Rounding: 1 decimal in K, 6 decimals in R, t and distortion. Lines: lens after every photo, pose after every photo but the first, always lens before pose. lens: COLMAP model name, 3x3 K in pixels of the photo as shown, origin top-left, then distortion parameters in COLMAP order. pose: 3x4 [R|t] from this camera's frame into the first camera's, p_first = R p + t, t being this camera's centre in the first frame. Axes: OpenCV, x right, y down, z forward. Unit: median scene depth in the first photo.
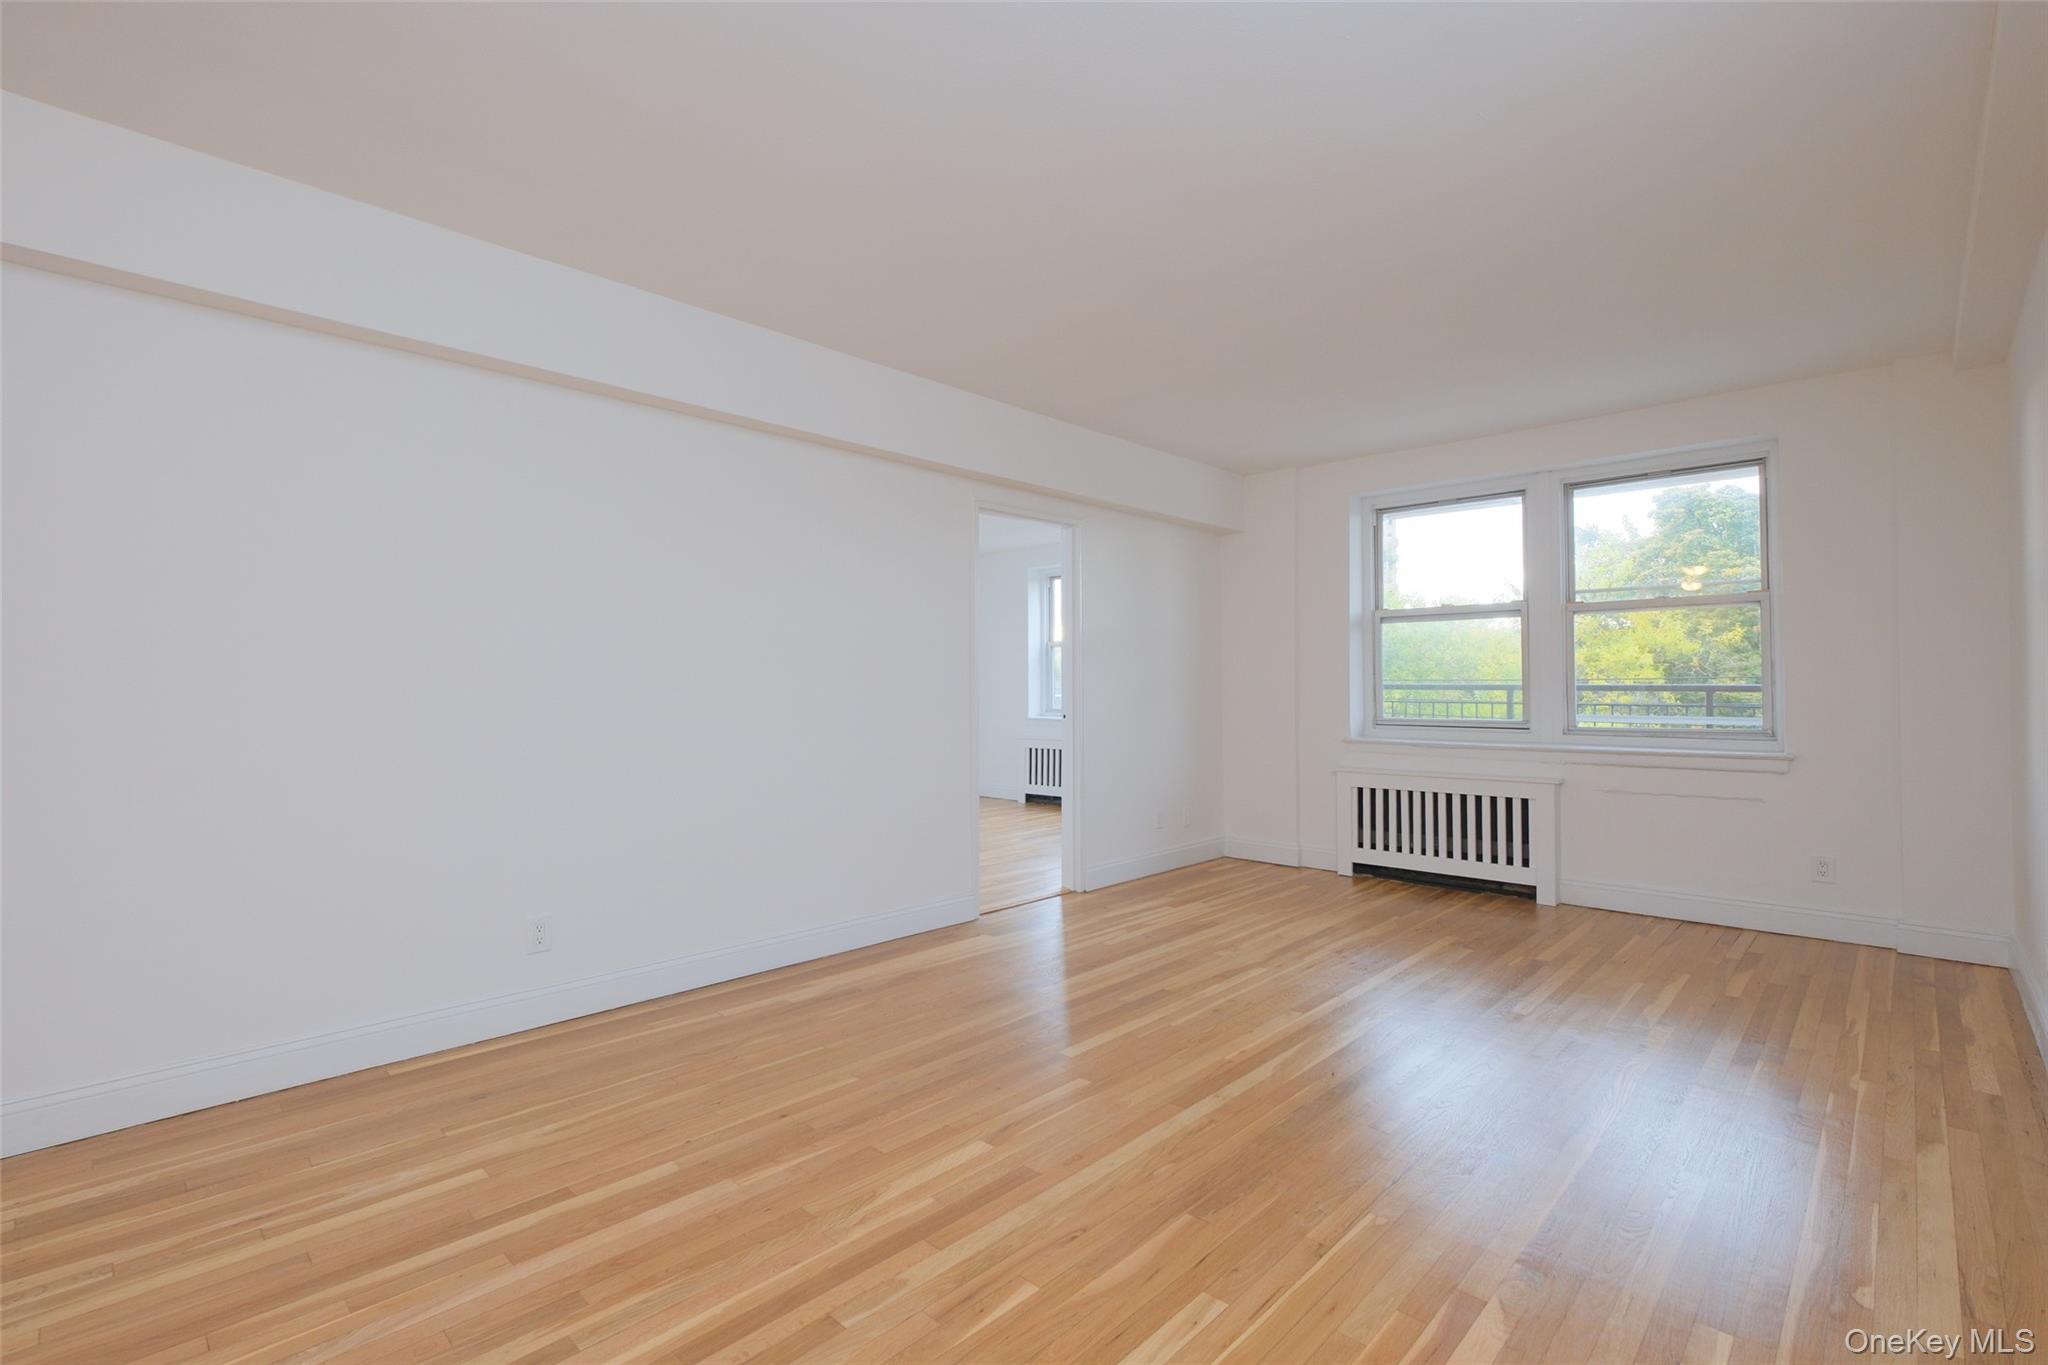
lens RADIAL K [[911.2, 0, 1024.0], [0, 911.2, 682.5], [0, 0, 1]] dist [-0.001483, -0.000521]
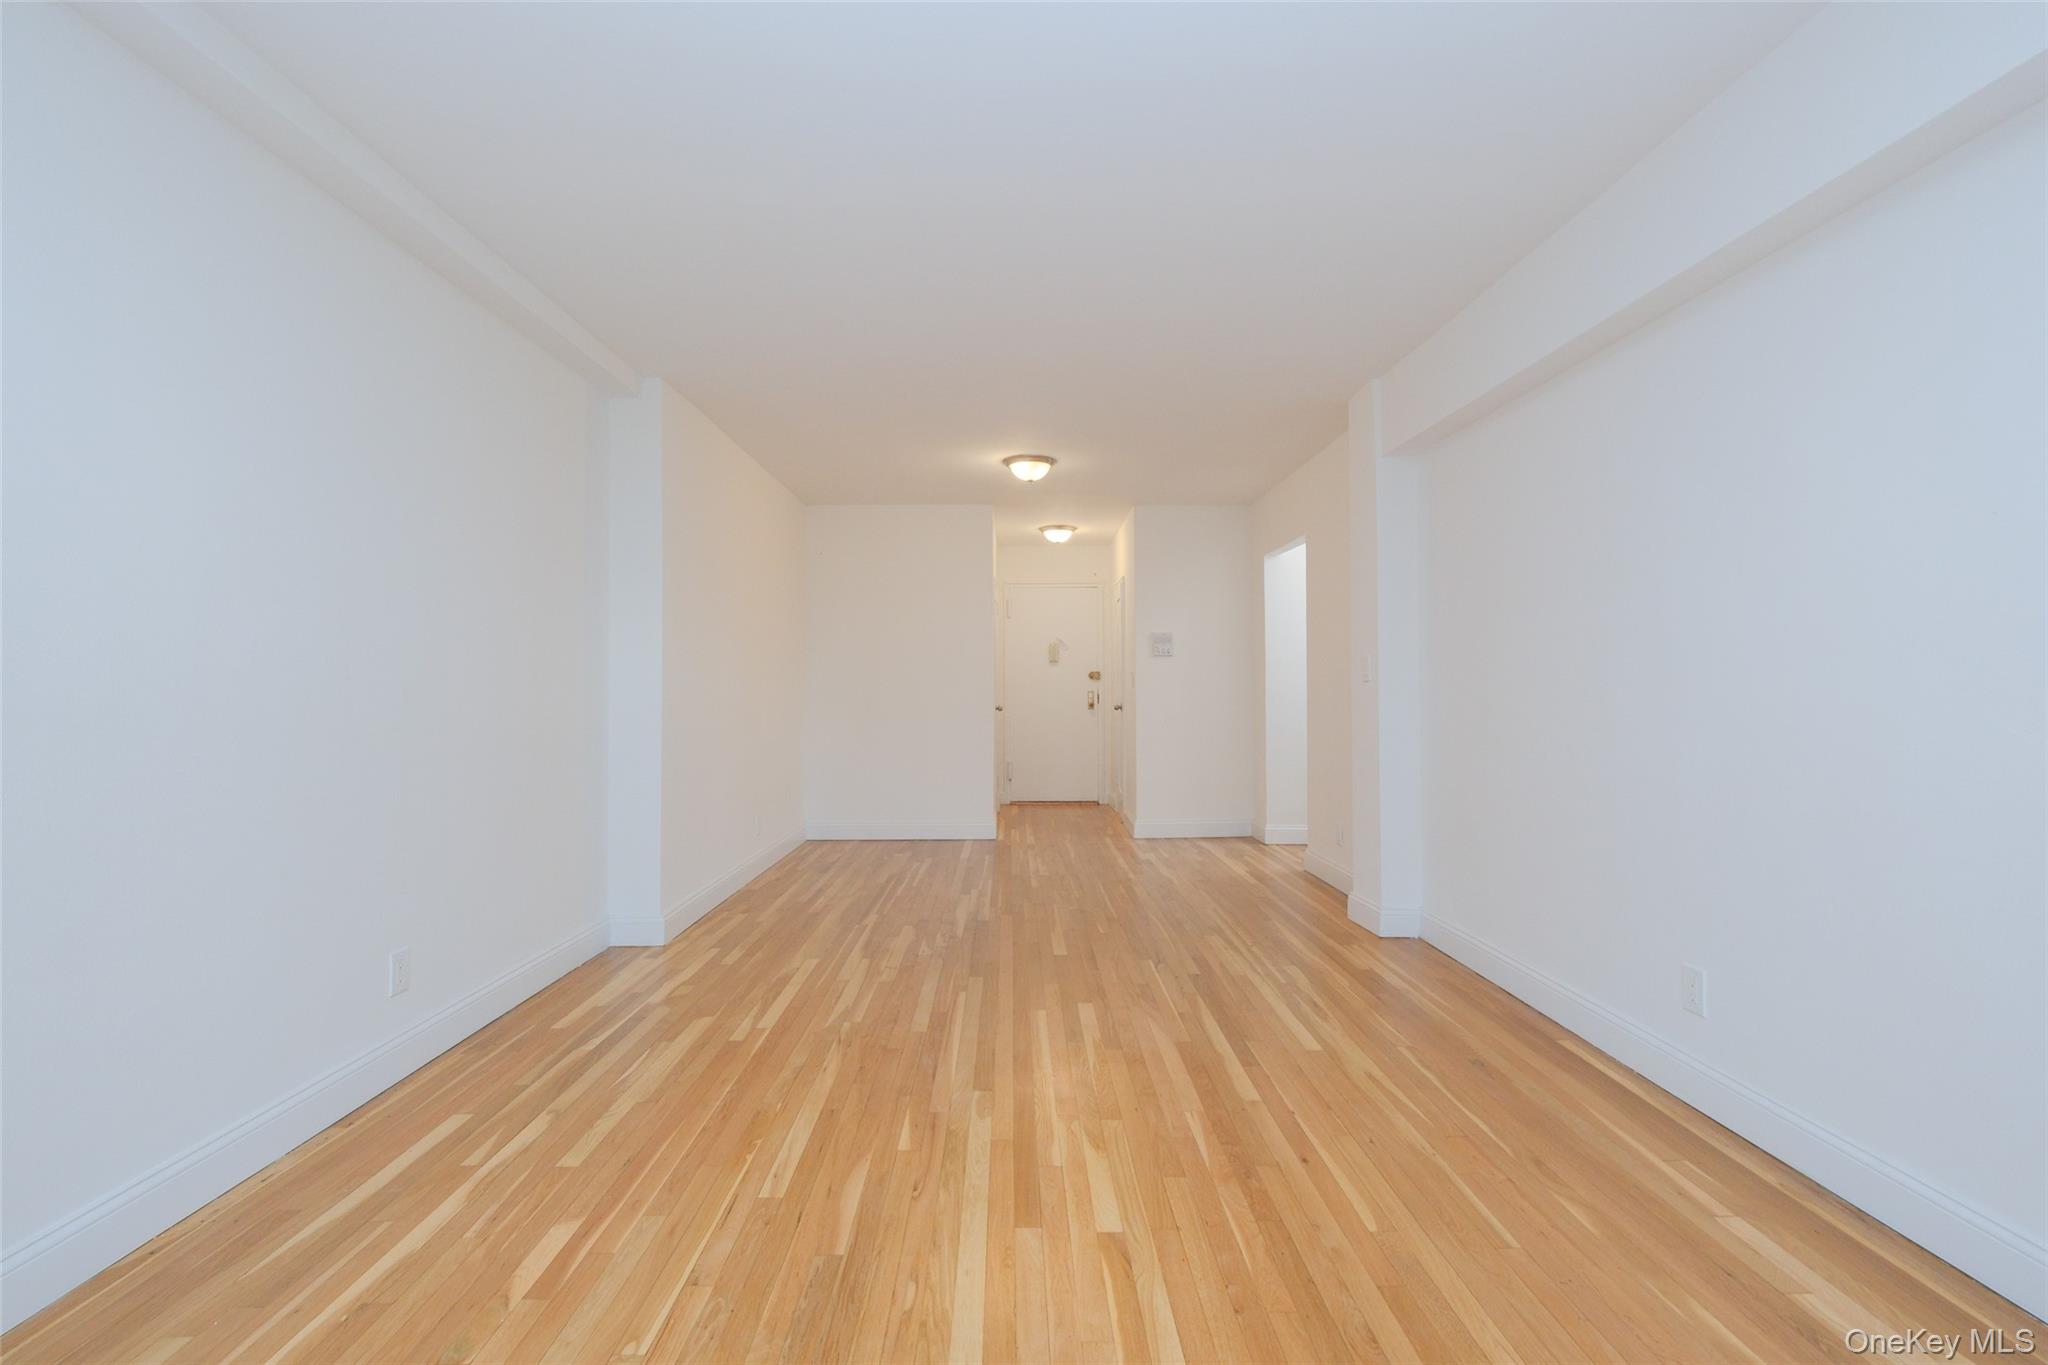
lens RADIAL K [[911.2, 0, 1024.0], [0, 911.2, 682.5], [0, 0, 1]] dist [-0.001483, -0.000521]
pose [[-0.709687, -0.001542, -0.704515, 0.671434], [0.006893, 0.999935, -0.009132, 0.012602], [0.704483, -0.011337, -0.709630, 1.718366]]
